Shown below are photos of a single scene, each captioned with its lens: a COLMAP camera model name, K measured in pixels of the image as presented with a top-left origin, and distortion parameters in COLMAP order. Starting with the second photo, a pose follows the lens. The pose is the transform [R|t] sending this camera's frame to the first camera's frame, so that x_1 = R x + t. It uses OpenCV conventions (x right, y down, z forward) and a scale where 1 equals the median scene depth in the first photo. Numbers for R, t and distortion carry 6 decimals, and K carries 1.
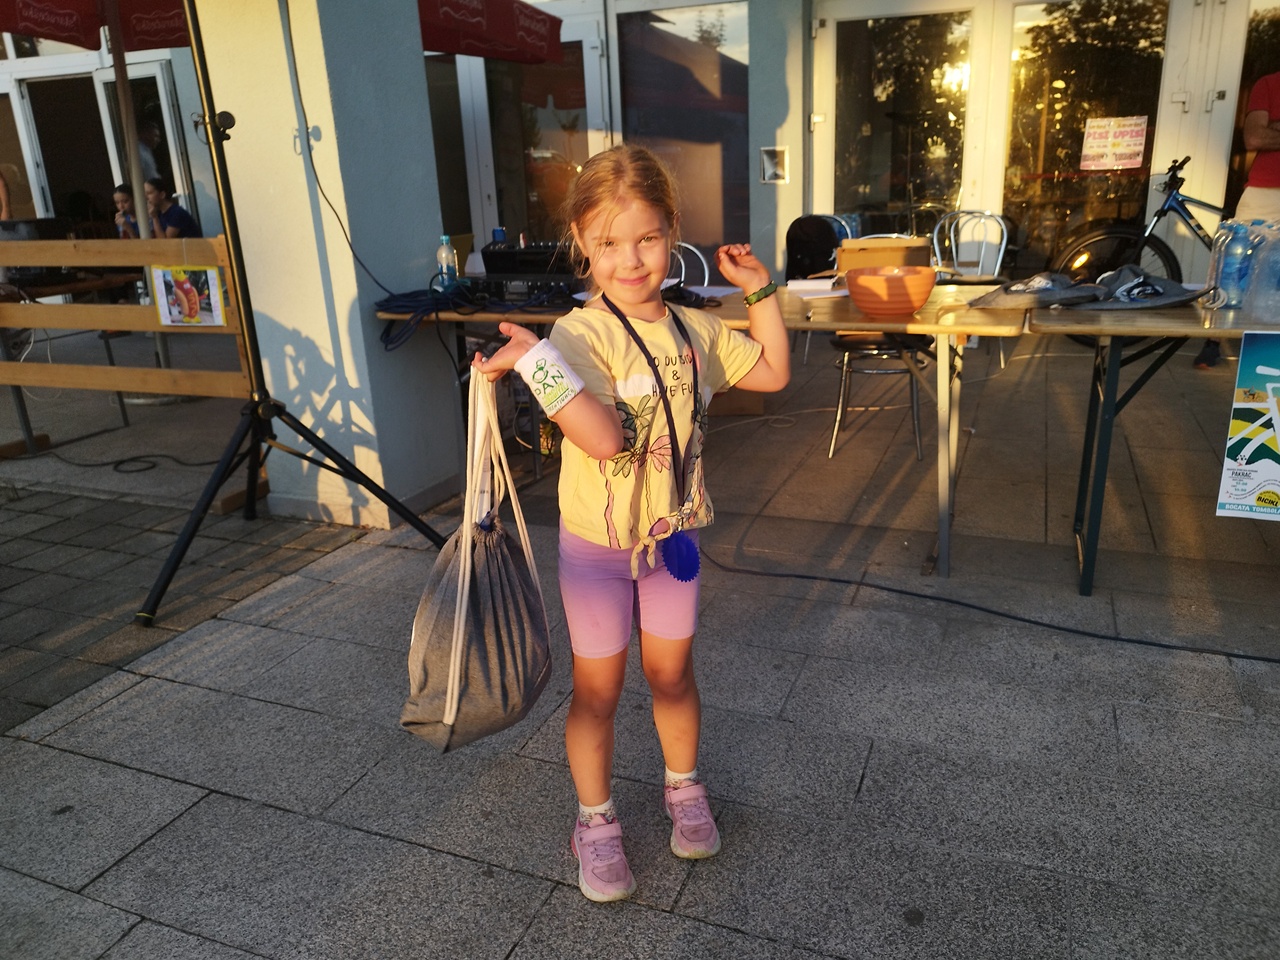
lens RADIAL K [[922.7, 0, 639.5], [0, 922.7, 460.1], [0, 0, 1]] dist [-0.001652, -0.001580]
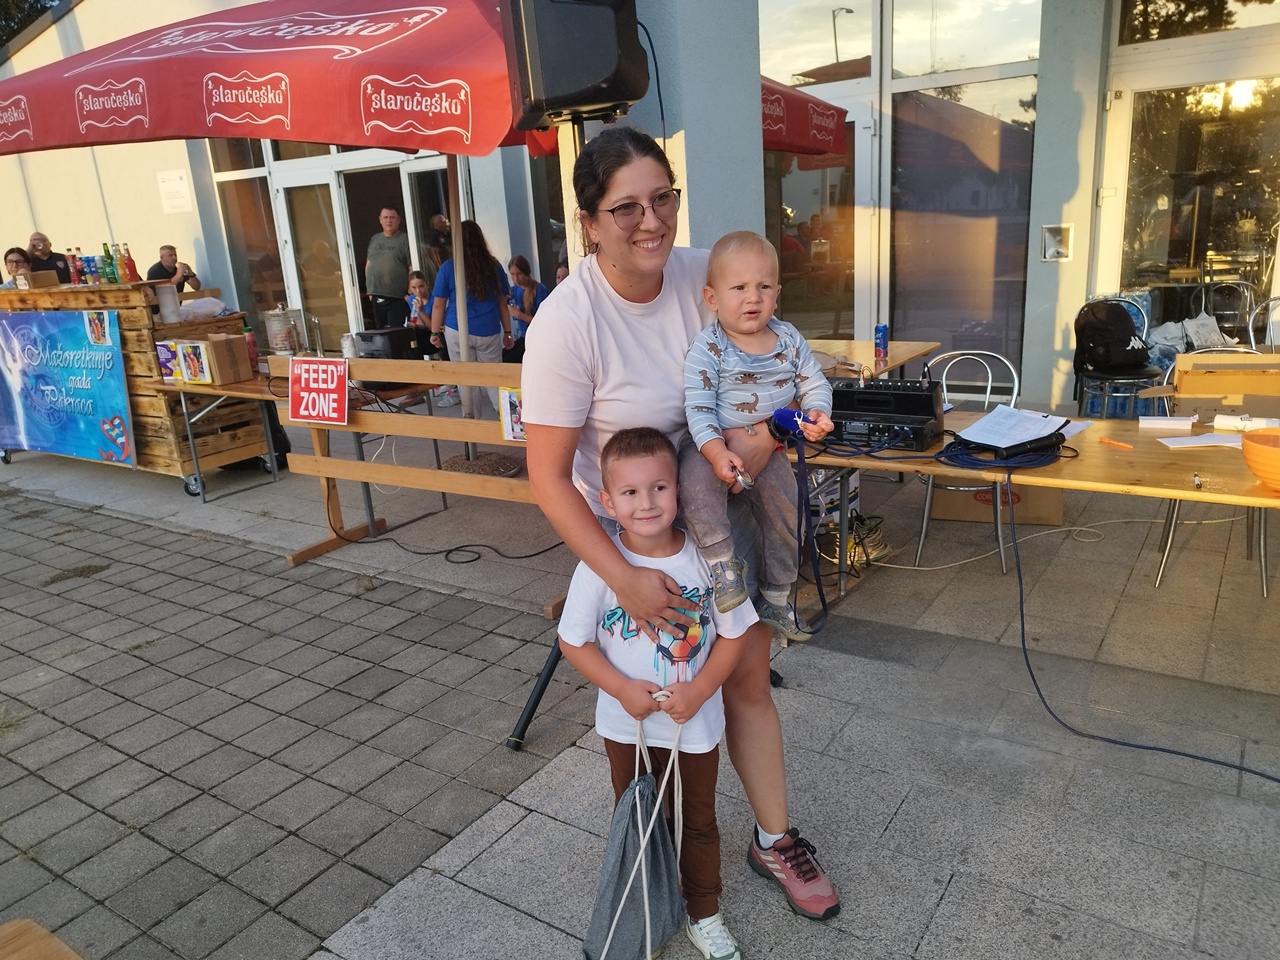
lens RADIAL K [[908.2, 0, 642.9], [0, 908.2, 462.2], [0, 0, 1]] dist [0.000652, -0.002850]
pose [[0.977652, 0.035415, -0.207225, -0.151142], [-0.040662, 0.998950, -0.021111, -0.114518], [0.206260, 0.029065, 0.978066, -0.013178]]
